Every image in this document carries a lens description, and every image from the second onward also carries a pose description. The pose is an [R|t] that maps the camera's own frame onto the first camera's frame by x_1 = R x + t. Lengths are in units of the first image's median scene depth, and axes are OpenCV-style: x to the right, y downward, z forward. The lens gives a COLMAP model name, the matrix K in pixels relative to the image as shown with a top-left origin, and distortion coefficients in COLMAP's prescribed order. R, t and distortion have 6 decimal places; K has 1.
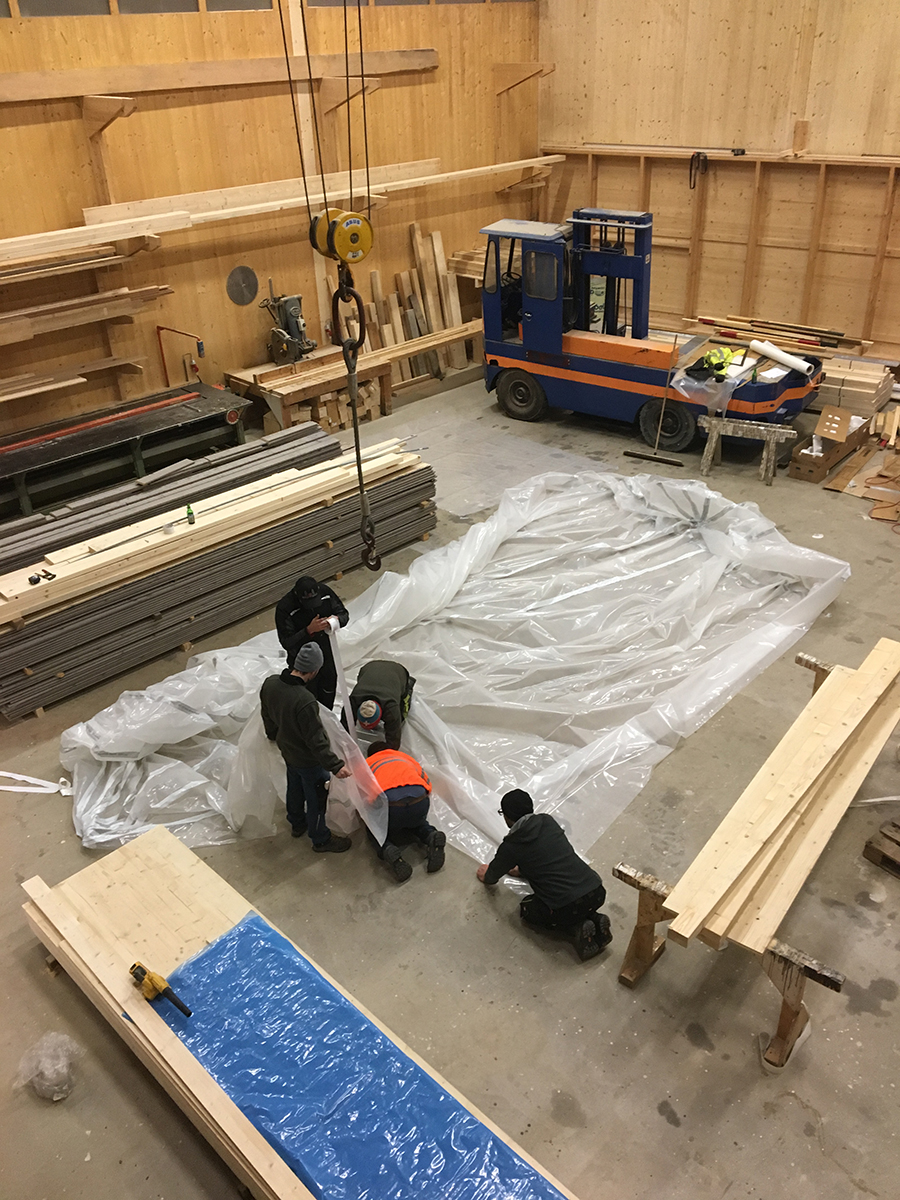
lens RADIAL K [[1026.1, 0, 450.5], [0, 1026.1, 598.6], [0, 0, 1]] dist [0.083154, -0.103143]
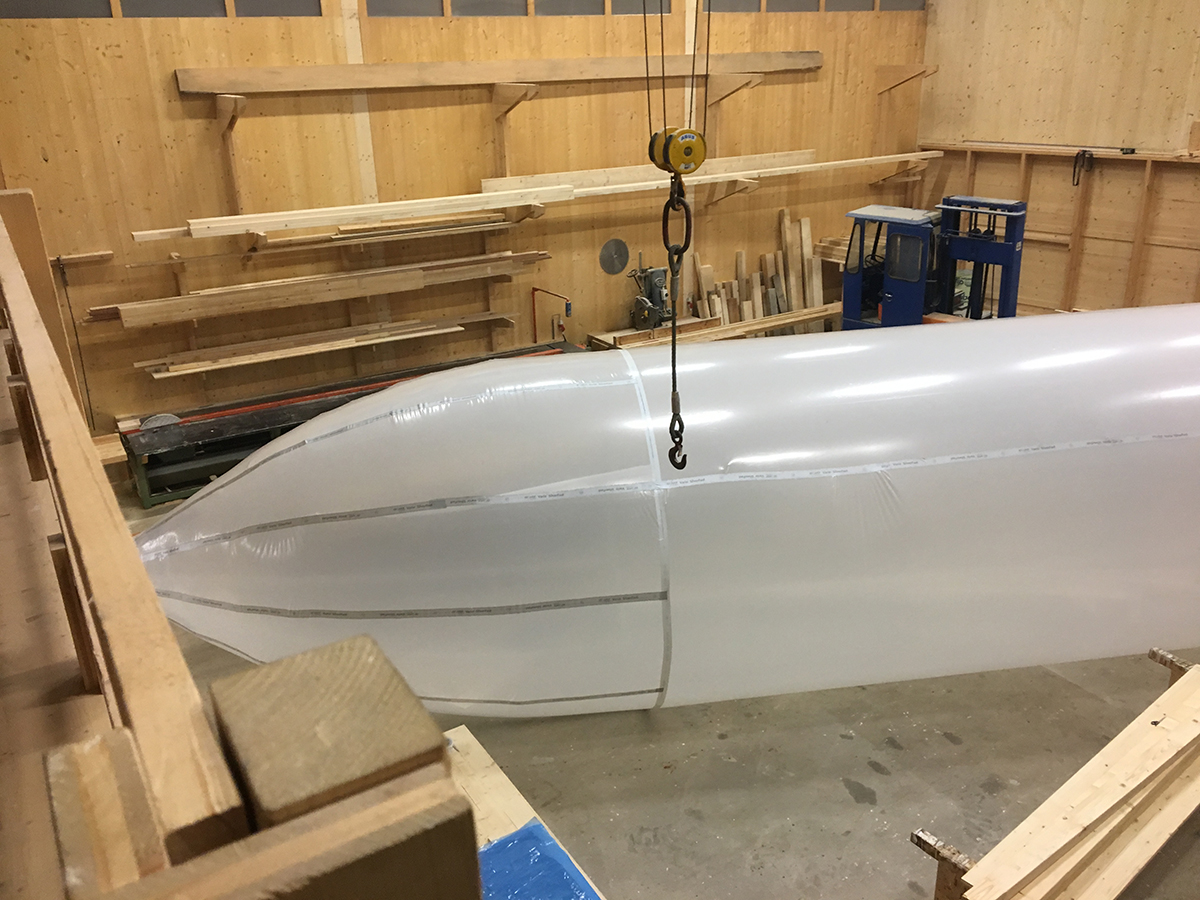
lens RADIAL K [[1026.1, 0, 590.8], [0, 1026.1, 448.6], [0, 0, 1]] dist [0.083154, -0.103143]
pose [[0.973323, 0.090659, -0.210766, 0.019131], [-0.118862, 0.984982, -0.125227, 0.032217], [0.196248, 0.146939, 0.969482, -0.008501]]
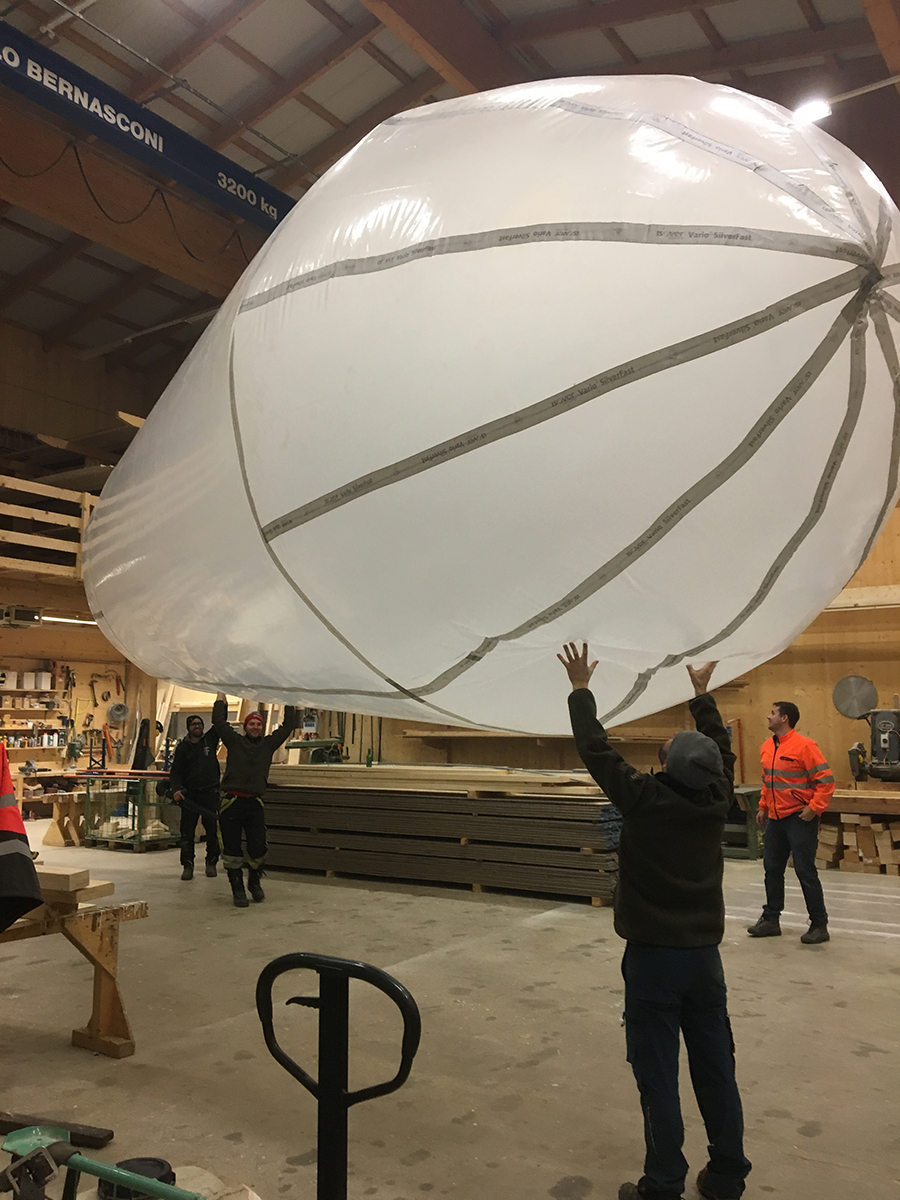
lens RADIAL K [[1026.1, 0, 451.5], [0, 1026.1, 599.2], [0, 0, 1]] dist [0.083154, -0.103143]
pose [[0.209121, -0.088430, -0.973883, 0.638154], [-0.489638, 0.852601, -0.182557, -0.049132], [0.846477, 0.515026, 0.134998, 0.593459]]
